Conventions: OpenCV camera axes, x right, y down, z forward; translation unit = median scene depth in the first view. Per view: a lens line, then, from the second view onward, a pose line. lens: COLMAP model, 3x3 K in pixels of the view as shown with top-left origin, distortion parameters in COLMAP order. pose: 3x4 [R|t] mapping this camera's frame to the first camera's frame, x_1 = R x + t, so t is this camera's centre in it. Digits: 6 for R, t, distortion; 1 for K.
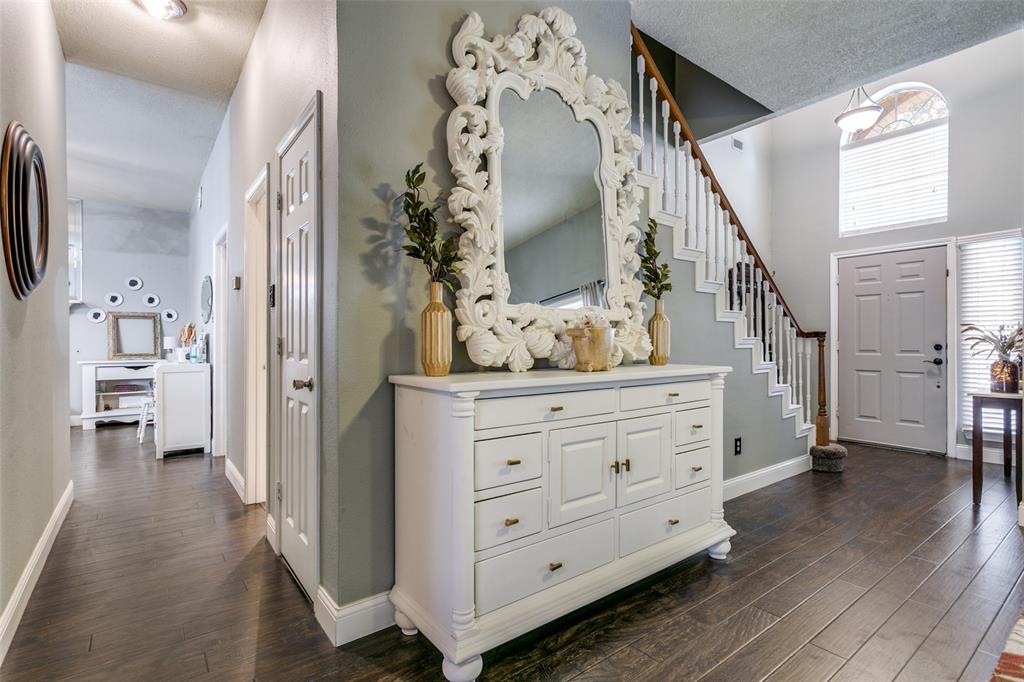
lens RADIAL K [[486.8, 0, 509.3], [0, 486.8, 344.0], [0, 0, 1]] dist [0.005037, 0.002215]
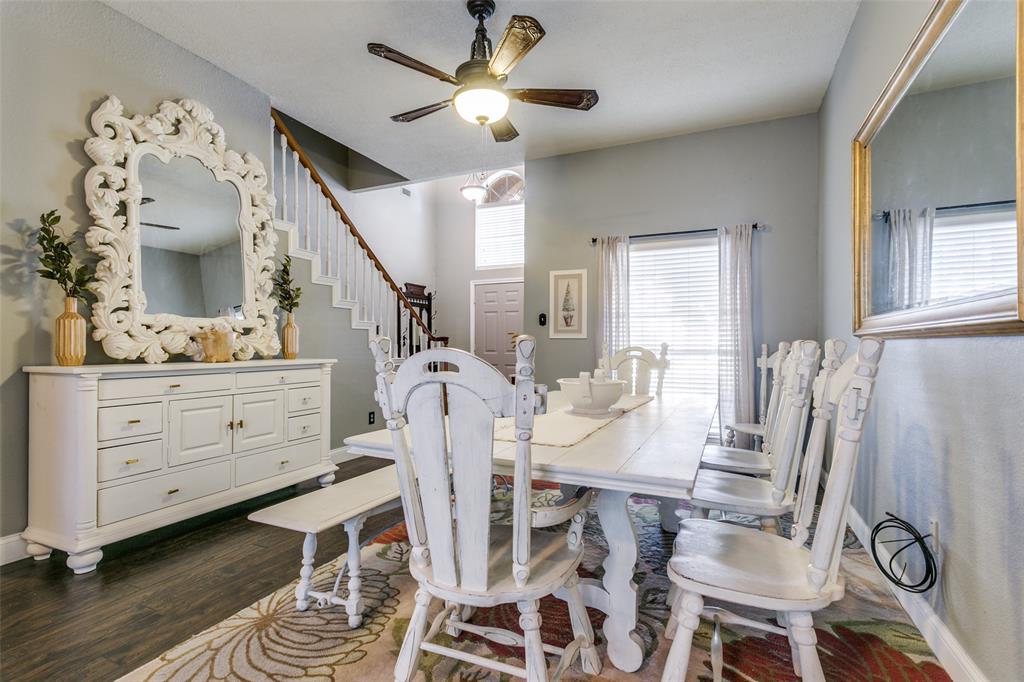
lens RADIAL K [[486.8, 0, 509.0], [0, 486.8, 344.6], [0, 0, 1]] dist [0.005037, 0.002215]
pose [[0.879263, 0.004746, 0.476313, 0.206801], [-0.002762, 0.999984, -0.004865, 0.006787], [-0.476329, 0.002962, 0.879262, -0.590744]]
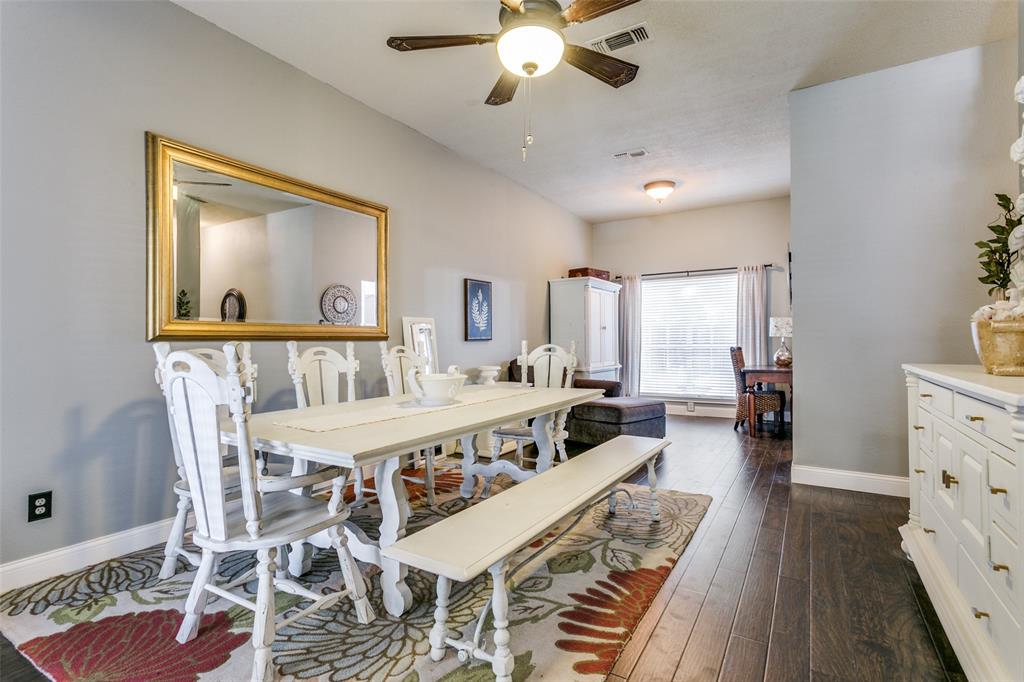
lens RADIAL K [[486.8, 0, 514.9], [0, 486.8, 337.7], [0, 0, 1]] dist [0.005037, 0.002215]
pose [[-0.929764, 0.005311, -0.368117, 1.052149], [0.005195, 0.999986, 0.001308, -0.015367], [0.368119, -0.000696, -0.929779, 1.256700]]
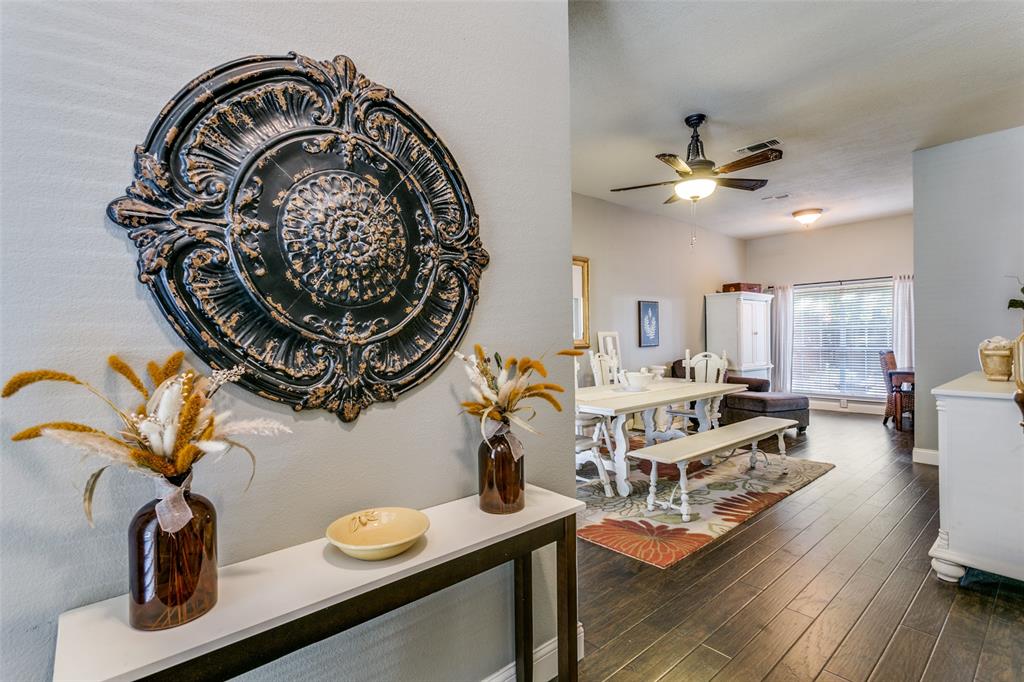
lens RADIAL K [[486.8, 0, 510.6], [0, 486.8, 337.6], [0, 0, 1]] dist [0.005037, 0.002215]
pose [[-0.997443, 0.014601, -0.069965, 1.407959], [0.013892, 0.999847, 0.010616, -0.091638], [0.070109, 0.009617, -0.997493, 1.972145]]
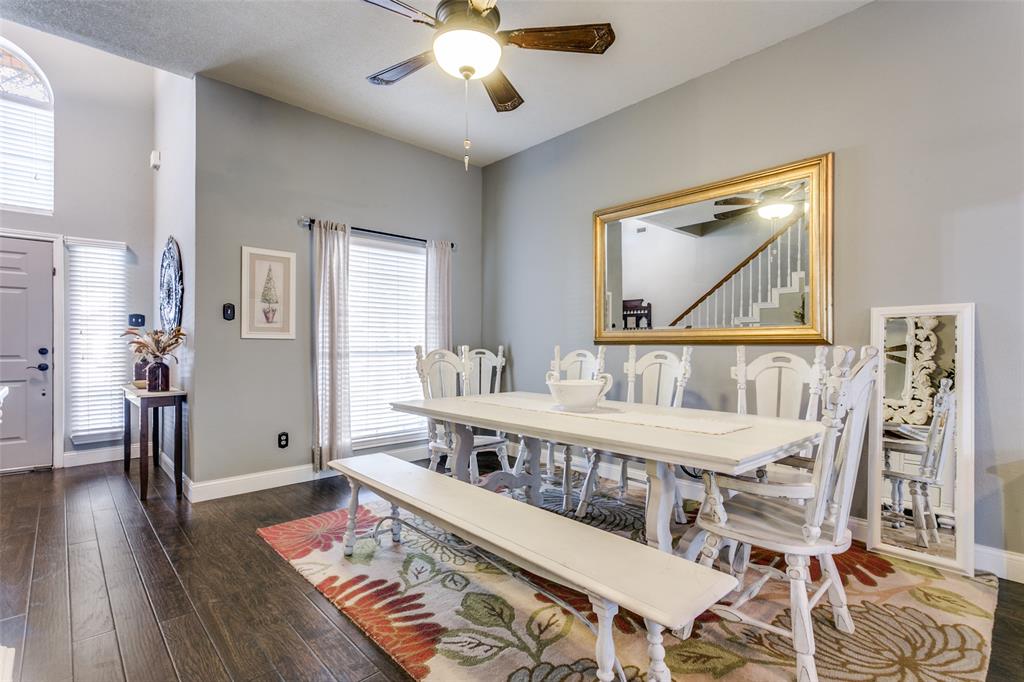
lens RADIAL K [[486.8, 0, 509.3], [0, 486.8, 344.9], [0, 0, 1]] dist [0.005037, 0.002215]
pose [[-0.101825, 0.002289, 0.994800, -0.228523], [0.000783, 0.999997, -0.002221, -0.004863], [-0.994802, 0.000553, -0.101826, 0.432827]]
